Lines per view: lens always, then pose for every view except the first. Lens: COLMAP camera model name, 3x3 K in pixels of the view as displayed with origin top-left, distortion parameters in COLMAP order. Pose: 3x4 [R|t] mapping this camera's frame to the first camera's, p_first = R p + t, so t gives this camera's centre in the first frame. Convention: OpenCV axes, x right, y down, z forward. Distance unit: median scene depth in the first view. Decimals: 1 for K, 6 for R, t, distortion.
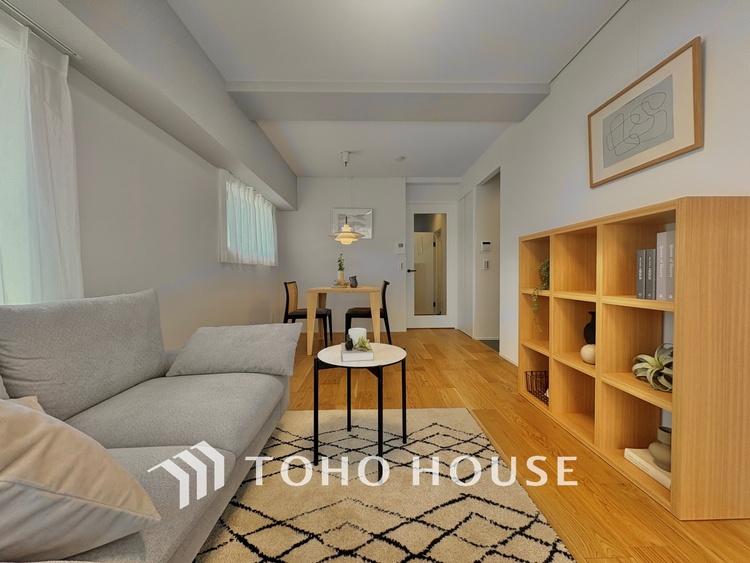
lens RADIAL K [[298.9, 0, 375.0], [0, 298.9, 281.5], [0, 0, 1]] dist [-0.000082, 0.000222]
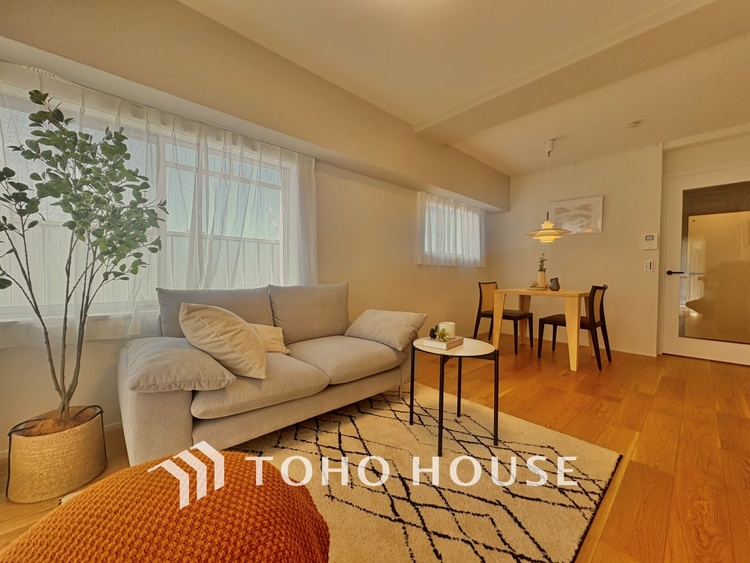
lens RADIAL K [[298.9, 0, 375.0], [0, 298.9, 281.5], [0, 0, 1]] dist [-0.000082, 0.000222]
pose [[0.660821, 0.028691, -0.749995, 0.475534], [-0.031394, 0.999451, 0.010572, -0.000855], [0.749886, 0.016560, 0.661359, 0.028425]]
